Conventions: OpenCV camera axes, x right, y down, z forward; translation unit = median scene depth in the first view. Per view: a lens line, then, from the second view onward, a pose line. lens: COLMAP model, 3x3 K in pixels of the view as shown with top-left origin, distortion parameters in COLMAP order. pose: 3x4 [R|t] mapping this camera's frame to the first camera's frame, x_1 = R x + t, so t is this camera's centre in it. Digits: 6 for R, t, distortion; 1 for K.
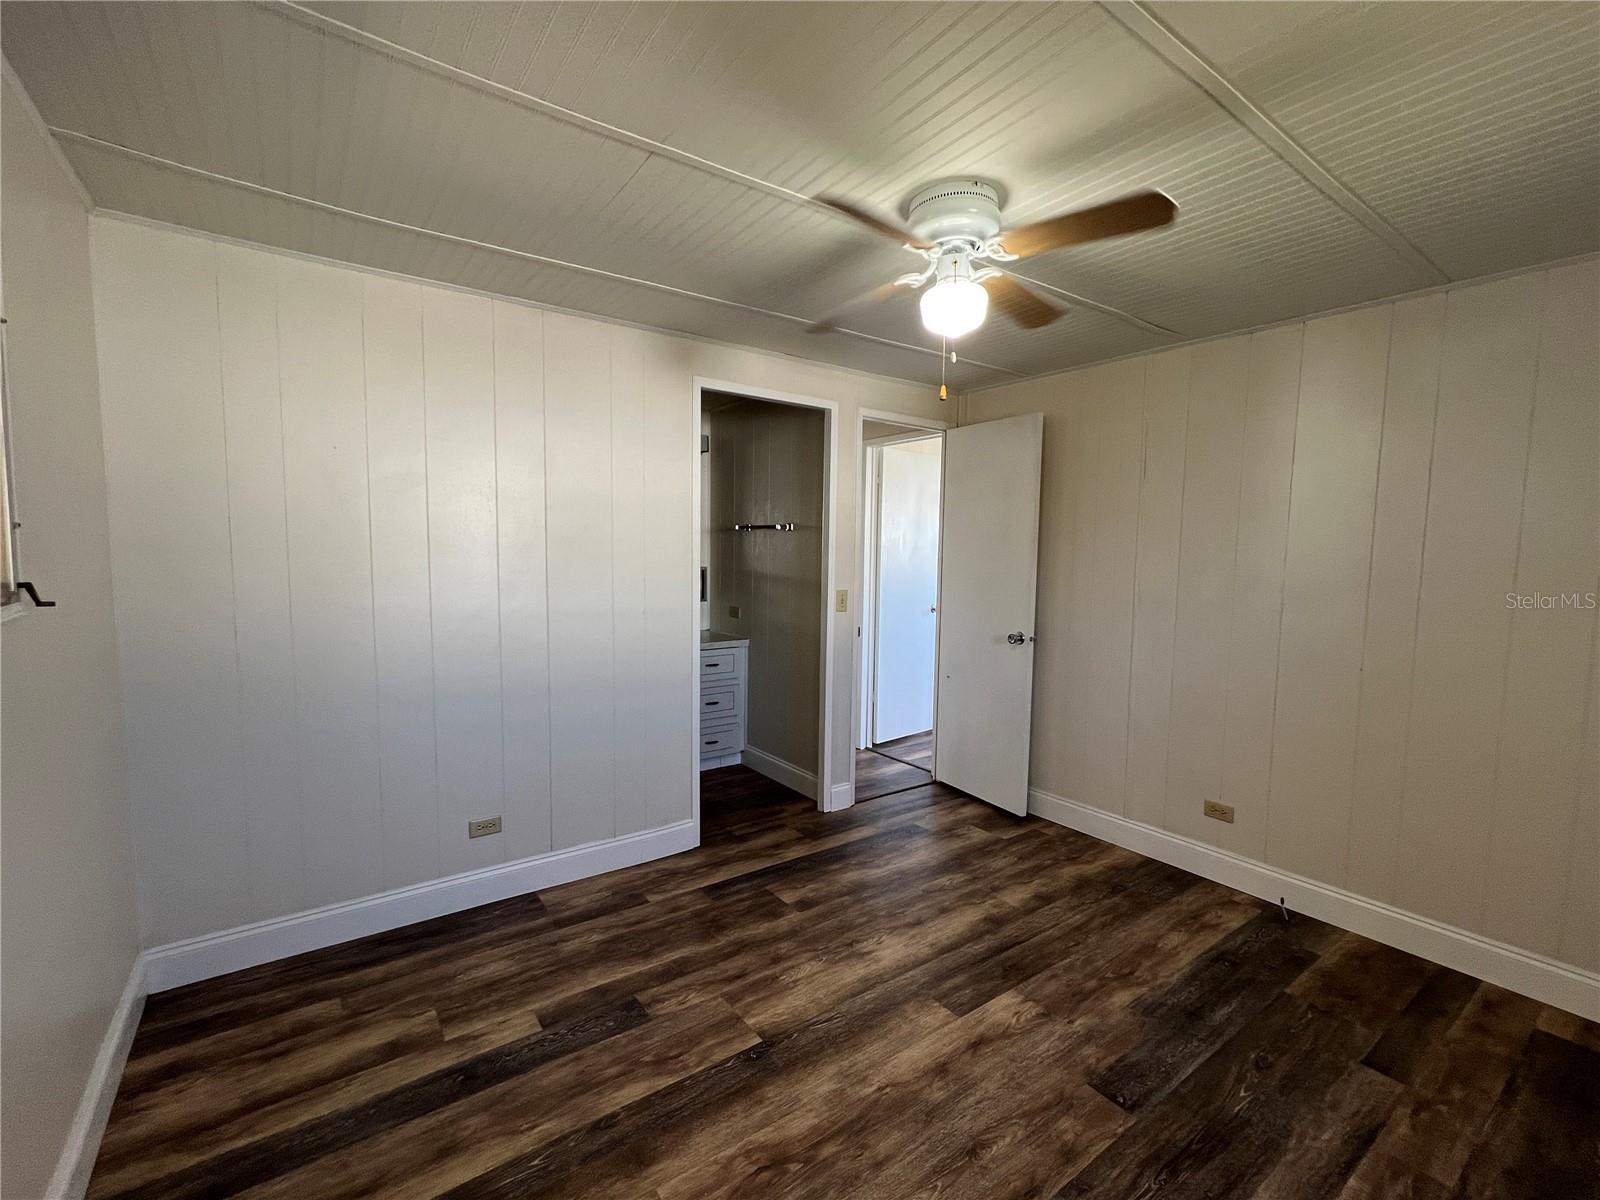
lens RADIAL K [[701.6, 0, 803.9], [0, 701.6, 601.0], [0, 0, 1]] dist [-0.002141, 0.000053]
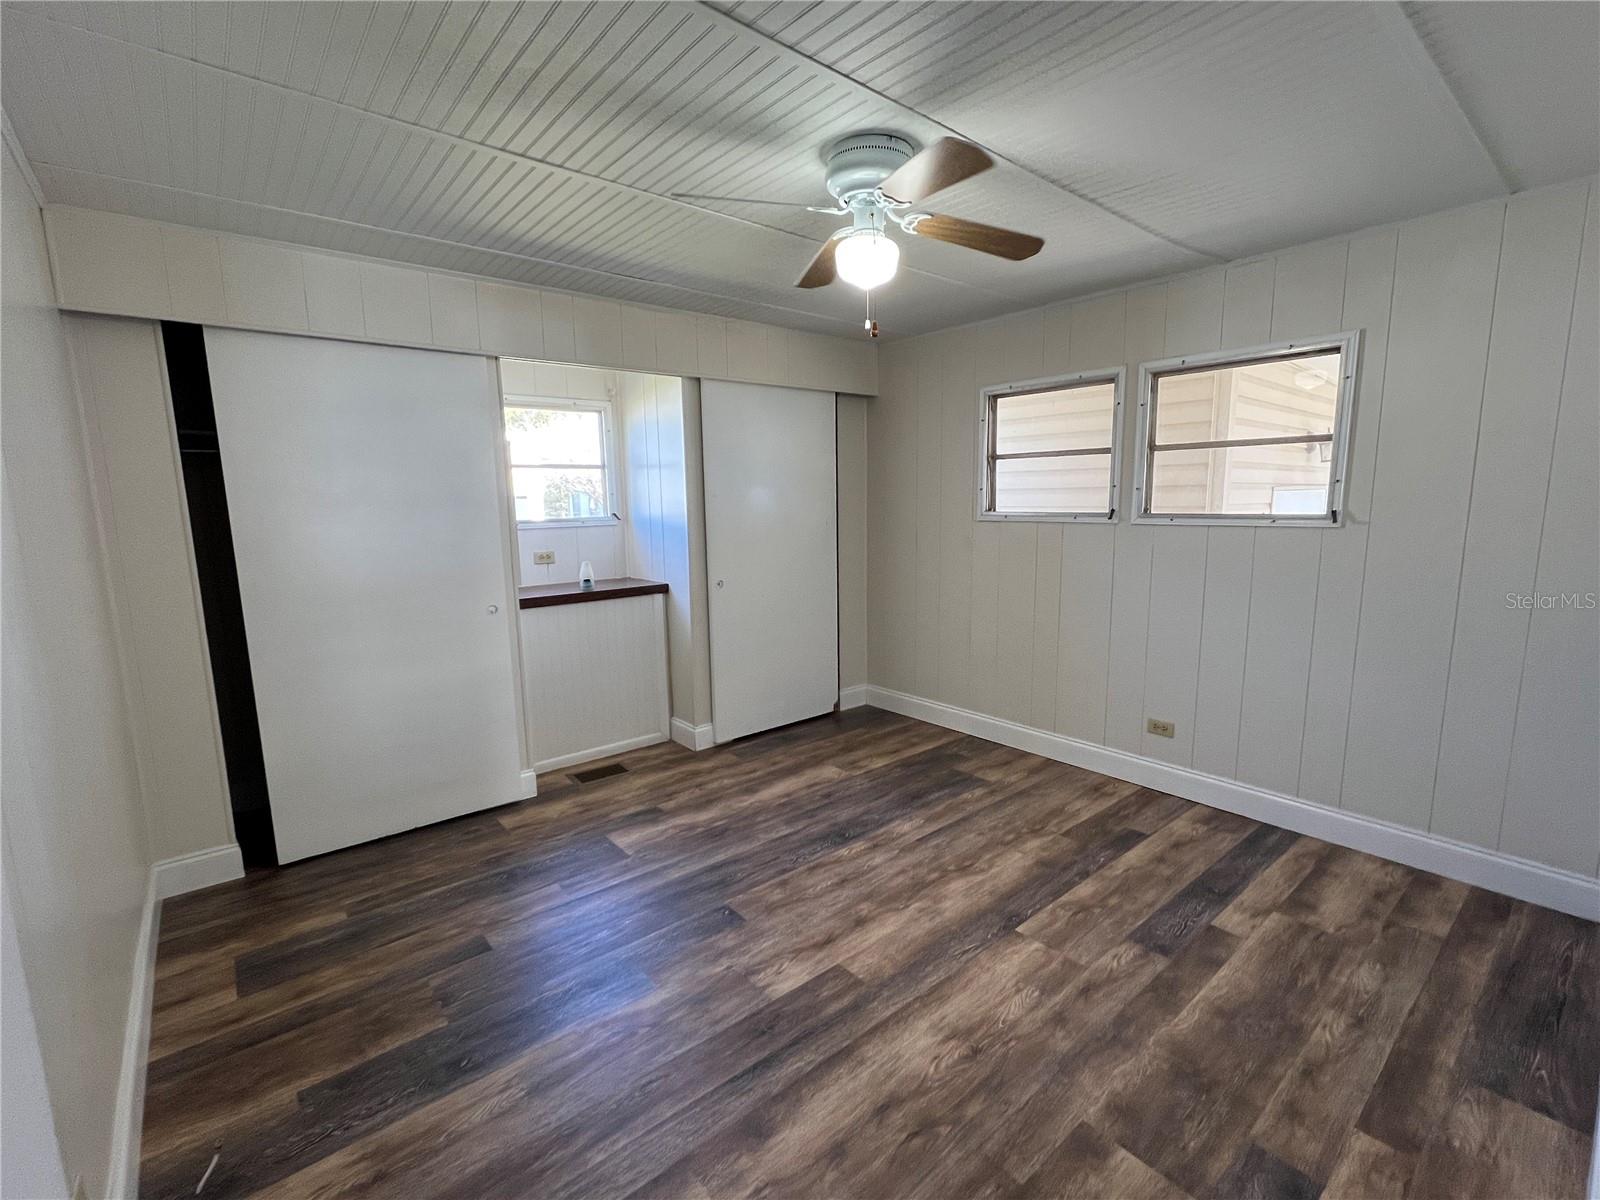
lens RADIAL K [[714.8, 0, 800.0], [0, 714.8, 600.0], [0, 0, 1]] dist [-0.000239, -0.000167]
pose [[-0.998078, 0.009131, -0.061286, 0.333606], [-0.004547, 0.975623, 0.219407, -0.137886], [0.061795, 0.219264, -0.973707, 1.869889]]
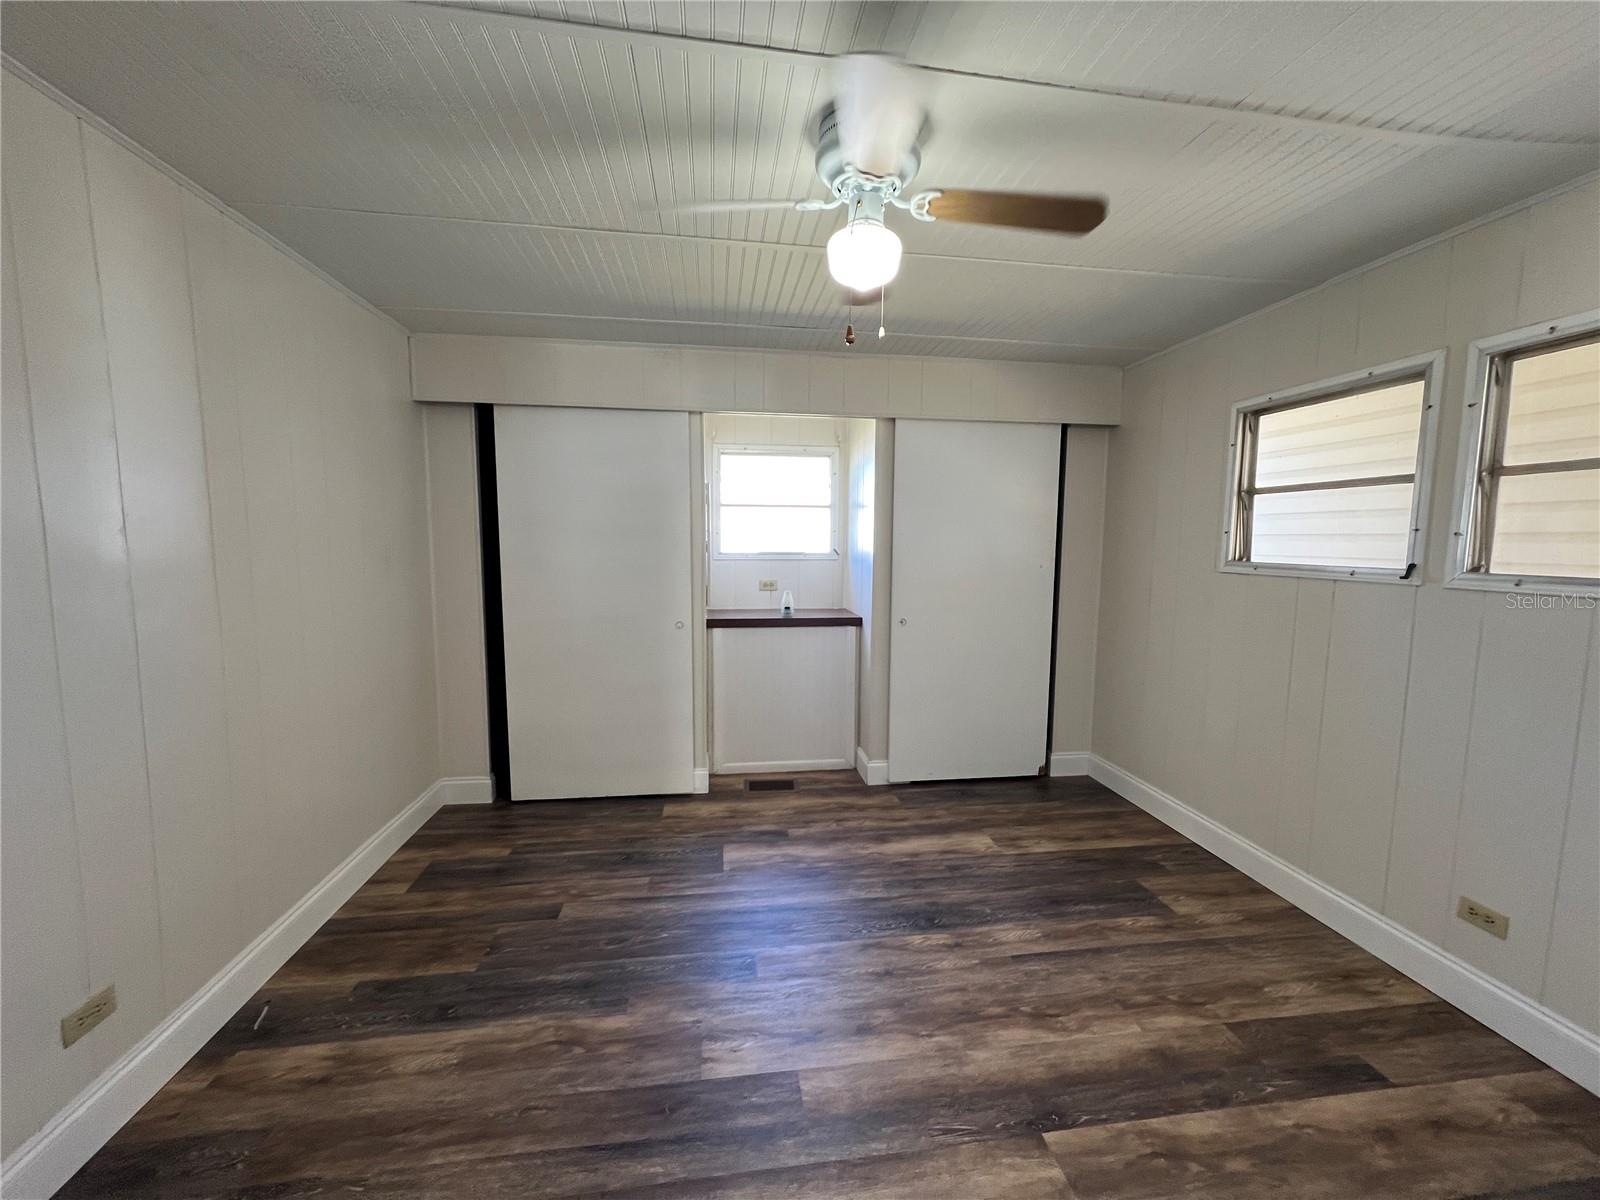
lens RADIAL K [[637.2, 0, 800.0], [0, 637.2, 600.0], [0, 0, 1]] dist [0.000412, -0.000123]
pose [[-0.879893, -0.068985, 0.470138, -0.110668], [0.014391, 0.985083, 0.171479, -0.112669], [-0.474955, 0.157649, -0.865774, 1.580104]]
